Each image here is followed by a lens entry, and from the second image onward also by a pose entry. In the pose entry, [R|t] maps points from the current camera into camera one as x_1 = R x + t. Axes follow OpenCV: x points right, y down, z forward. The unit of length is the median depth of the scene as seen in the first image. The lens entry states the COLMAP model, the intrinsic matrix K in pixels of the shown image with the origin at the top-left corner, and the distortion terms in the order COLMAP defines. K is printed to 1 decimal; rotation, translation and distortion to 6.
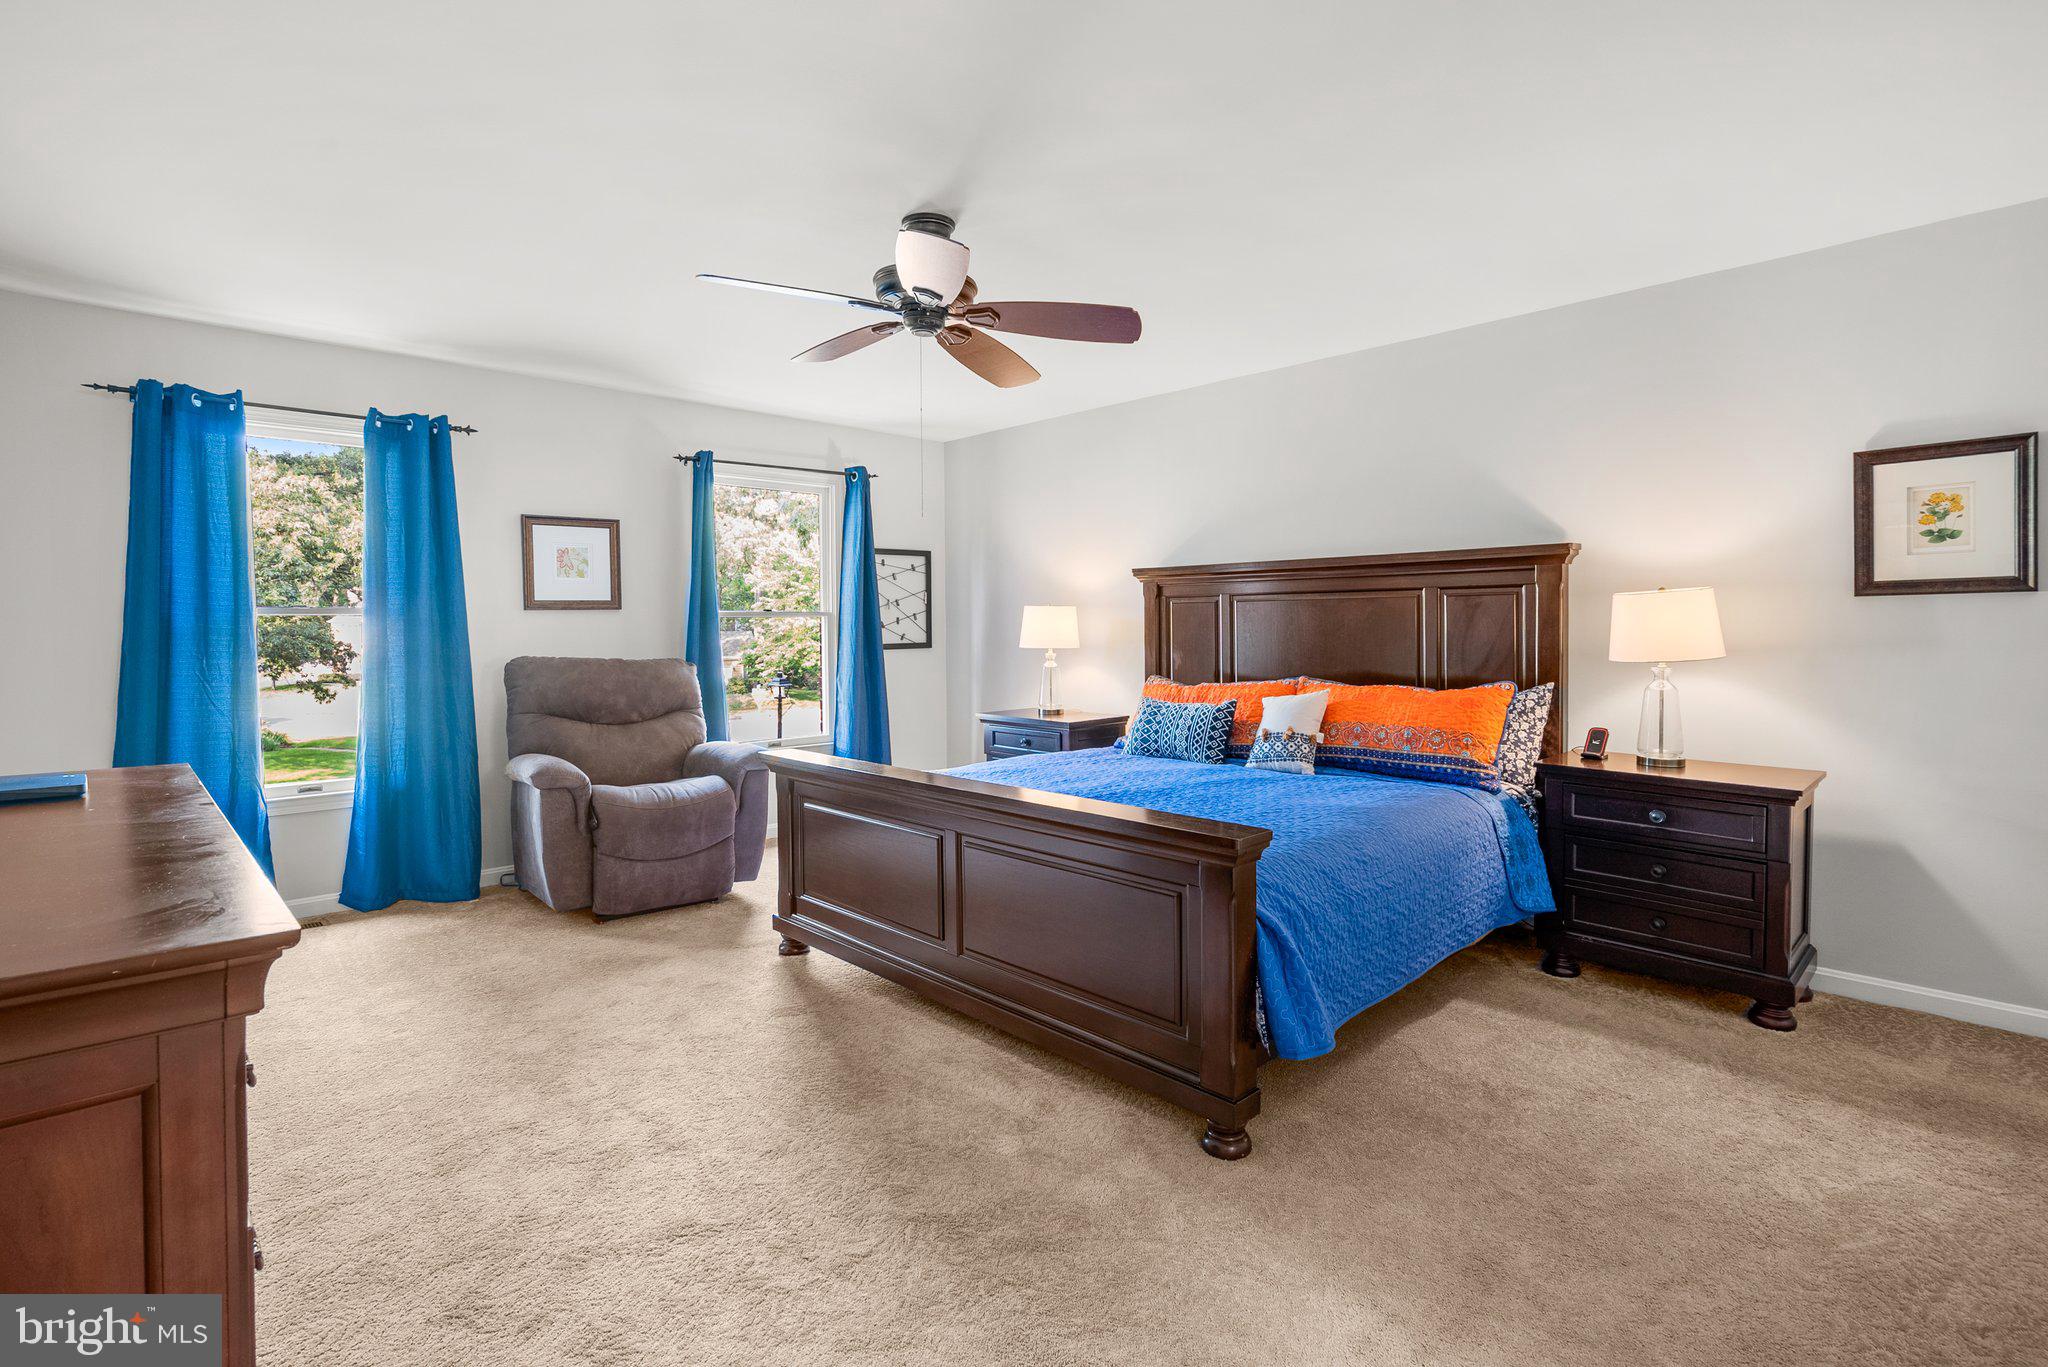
lens RADIAL K [[937.9, 0, 1032.9], [0, 937.9, 695.4], [0, 0, 1]] dist [-0.006552, 0.000782]
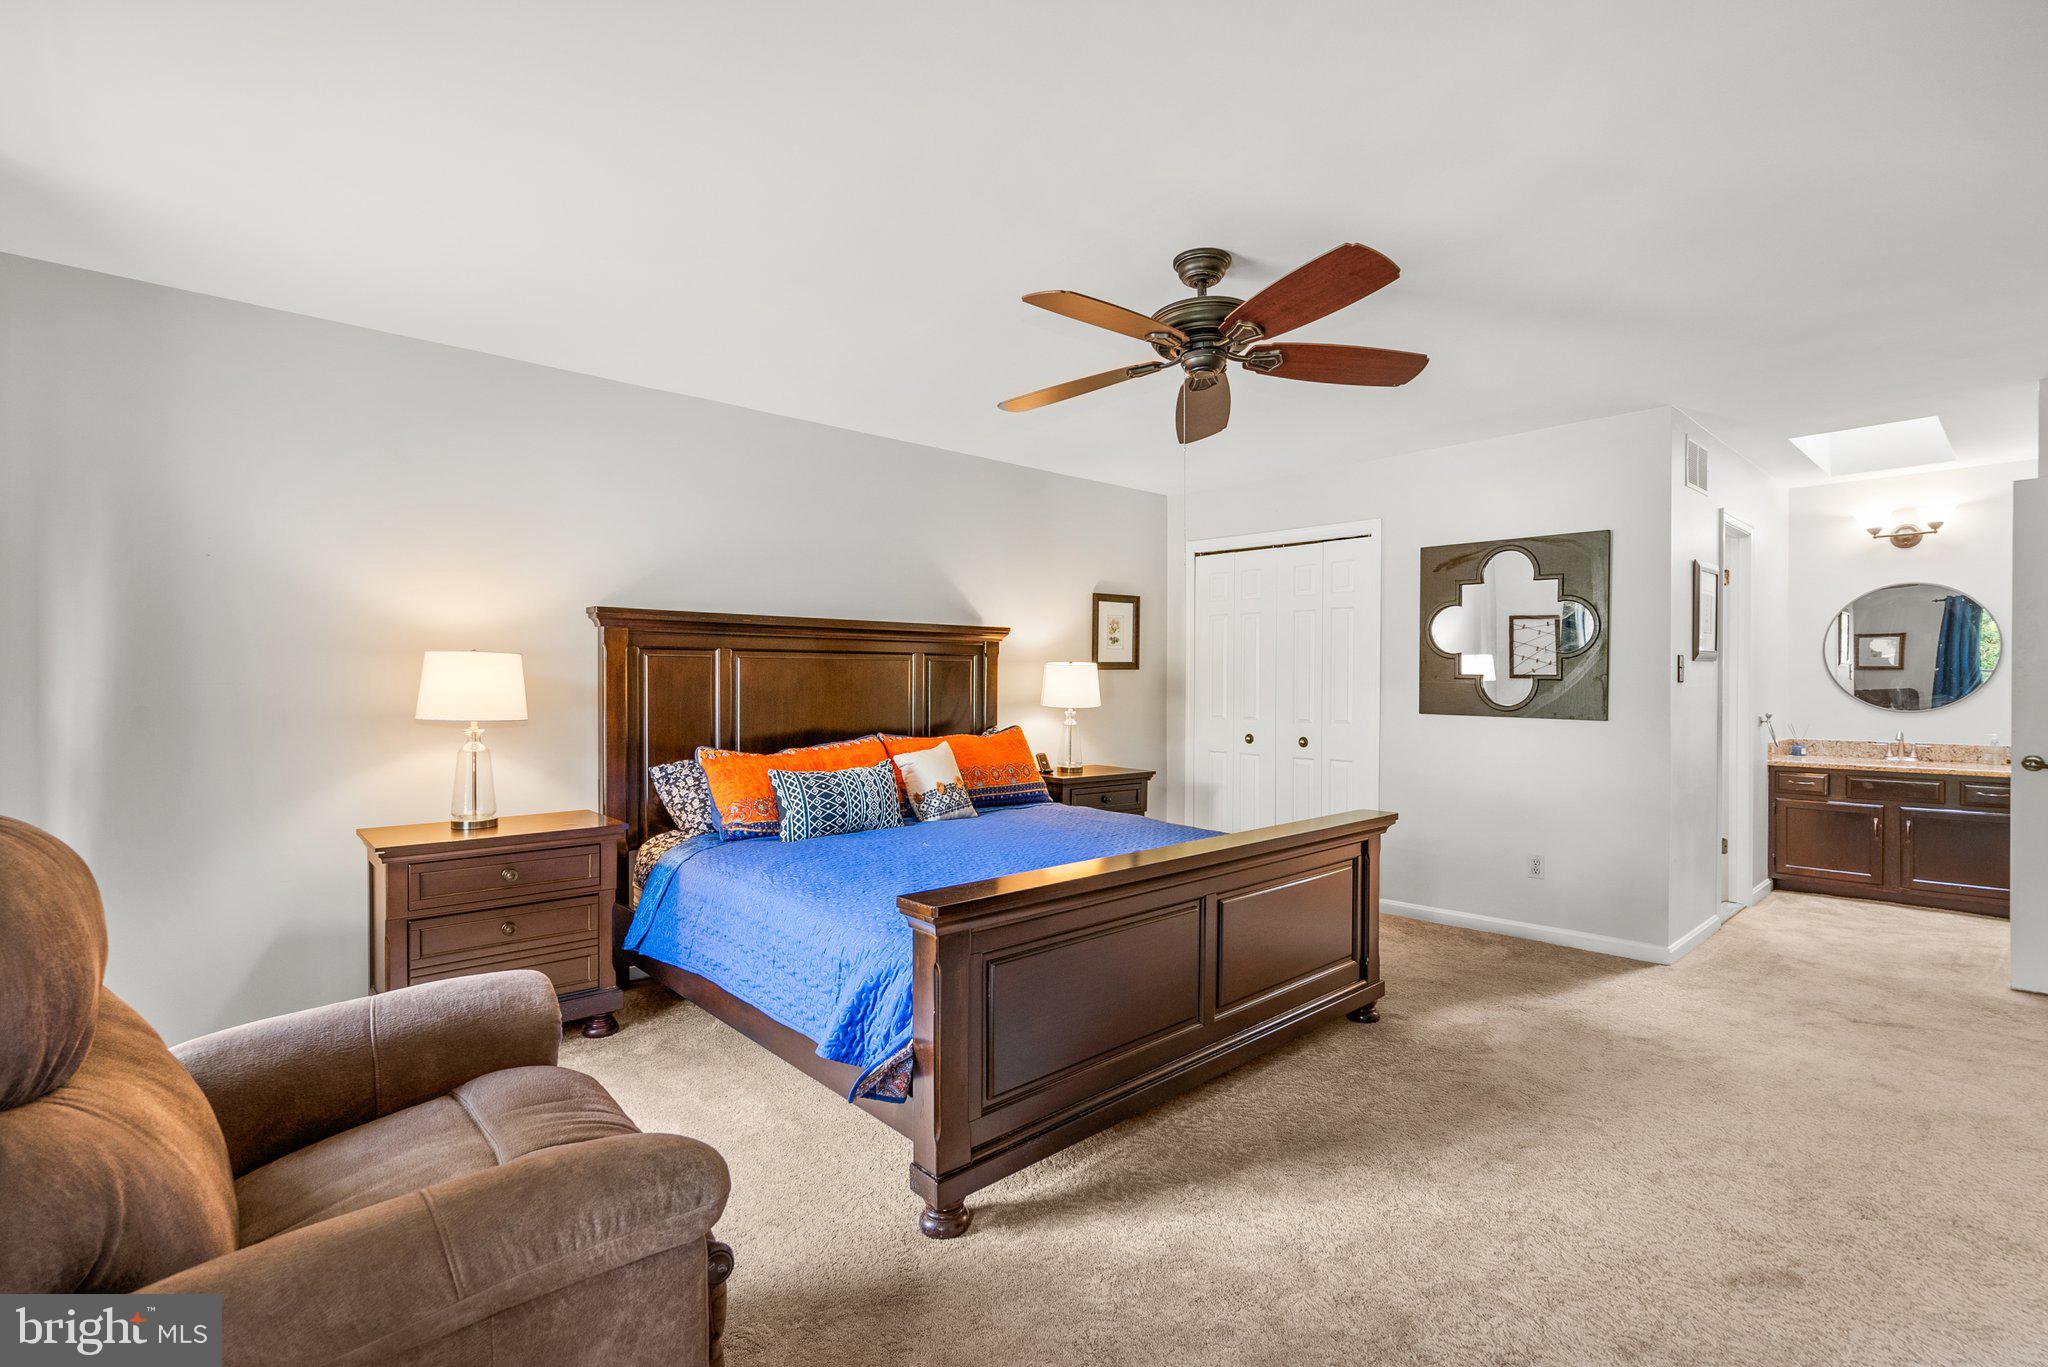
lens RADIAL K [[937.9, 0, 1032.9], [0, 937.9, 695.4], [0, 0, 1]] dist [-0.006552, 0.000782]
pose [[0.038341, -0.004707, 0.999254, -0.757951], [0.080138, 0.996782, 0.001620, -0.051724], [-0.996046, 0.080016, 0.038595, 0.804625]]
